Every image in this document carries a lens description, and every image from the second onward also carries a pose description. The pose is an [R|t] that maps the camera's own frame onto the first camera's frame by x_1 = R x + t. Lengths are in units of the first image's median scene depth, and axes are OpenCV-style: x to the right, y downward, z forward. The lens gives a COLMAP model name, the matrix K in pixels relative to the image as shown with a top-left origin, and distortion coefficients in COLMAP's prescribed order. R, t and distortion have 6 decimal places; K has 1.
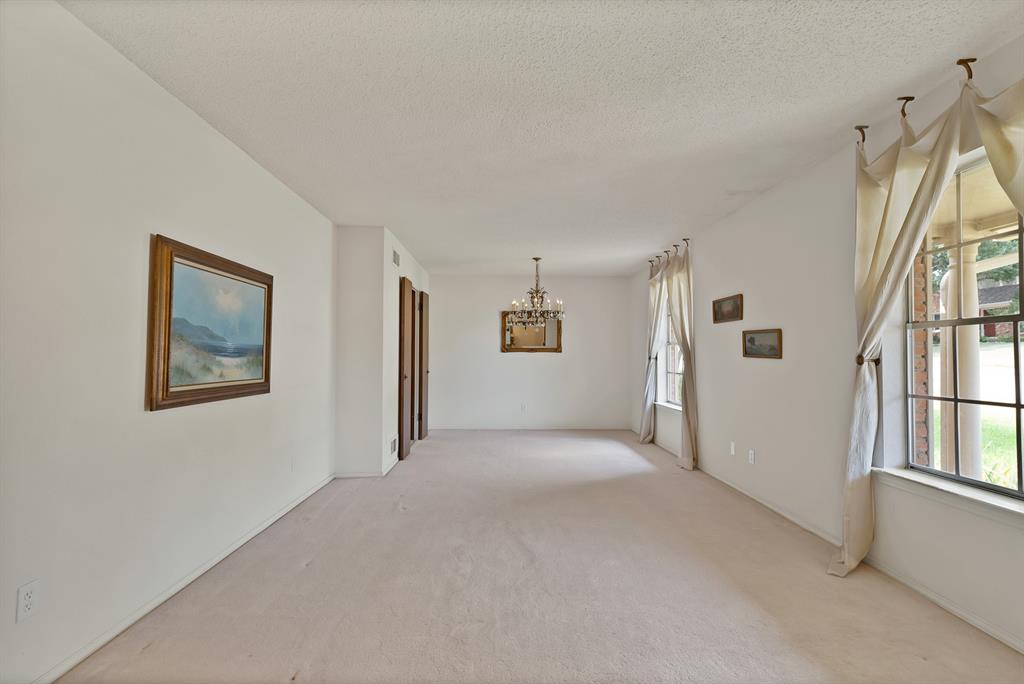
lens RADIAL K [[476.9, 0, 495.4], [0, 476.9, 346.9], [0, 0, 1]] dist [0.001622, 0.000457]
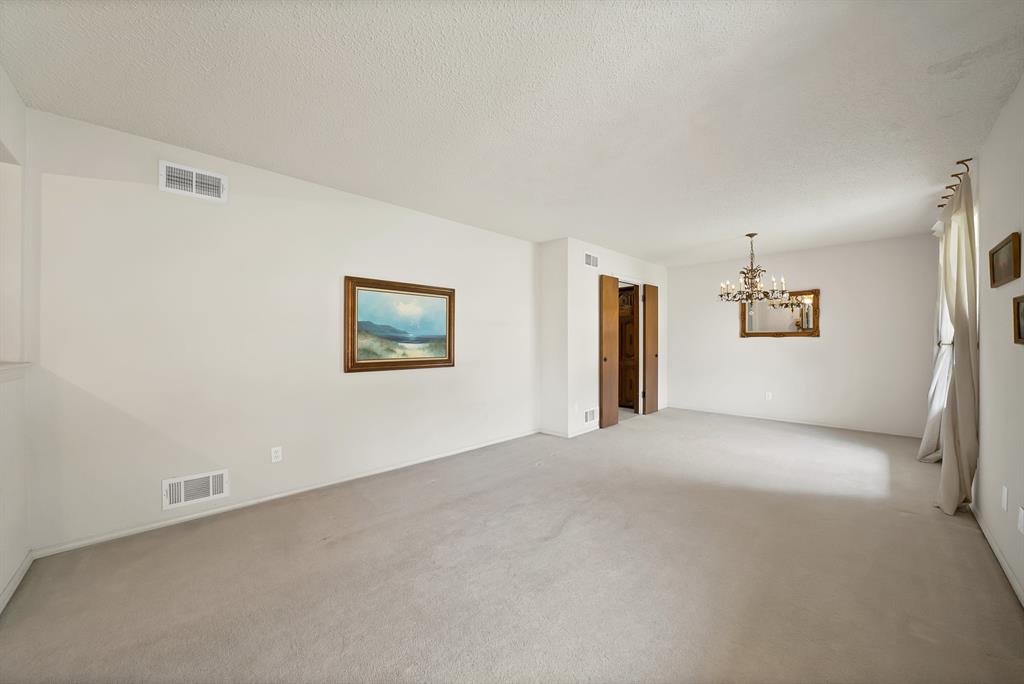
lens RADIAL K [[363.9, 0, 505.2], [0, 363.9, 344.3], [0, 0, 1]] dist [-0.012398, -0.000103]
pose [[0.696284, 0.003344, -0.717758, 0.505521], [0.017106, 0.999628, 0.021251, 0.003504], [0.717562, -0.027075, 0.695968, 0.340129]]
